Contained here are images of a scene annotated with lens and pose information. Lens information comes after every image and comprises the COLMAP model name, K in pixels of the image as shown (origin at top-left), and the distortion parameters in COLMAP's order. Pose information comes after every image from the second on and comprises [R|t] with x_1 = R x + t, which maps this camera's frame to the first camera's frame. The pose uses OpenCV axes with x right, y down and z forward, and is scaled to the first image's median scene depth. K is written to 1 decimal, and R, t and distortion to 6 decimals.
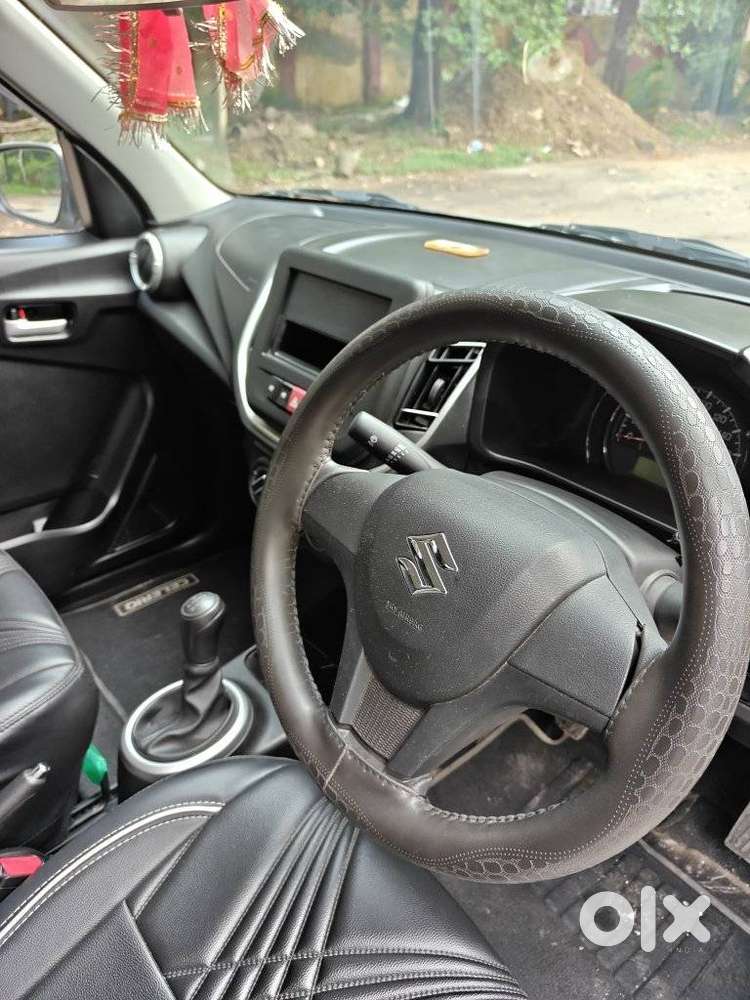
lens RADIAL K [[686.6, 0, 376.4], [0, 686.6, 503.3], [0, 0, 1]] dist [0.001267, 0.003635]
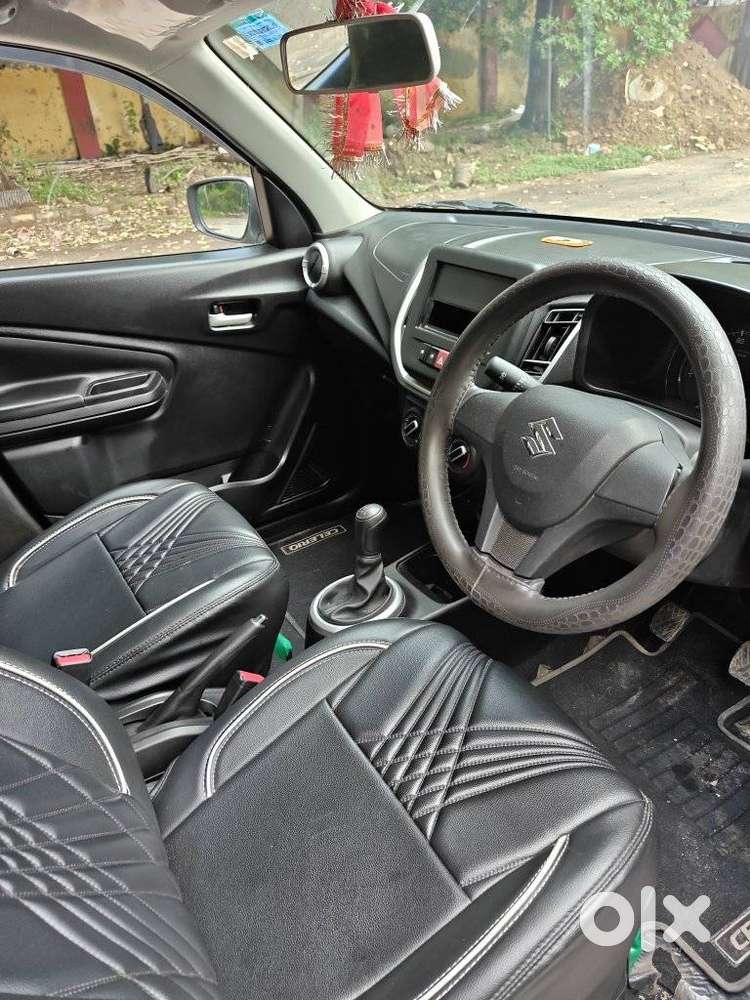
lens RADIAL K [[693.7, 0, 389.0], [0, 693.7, 500.3], [0, 0, 1]] dist [0.015150, 0.001283]
pose [[0.989924, 0.007256, -0.141411, -0.019482], [-0.010258, 0.999737, -0.020514, 0.115507], [0.141225, 0.021758, 0.989738, -0.259613]]
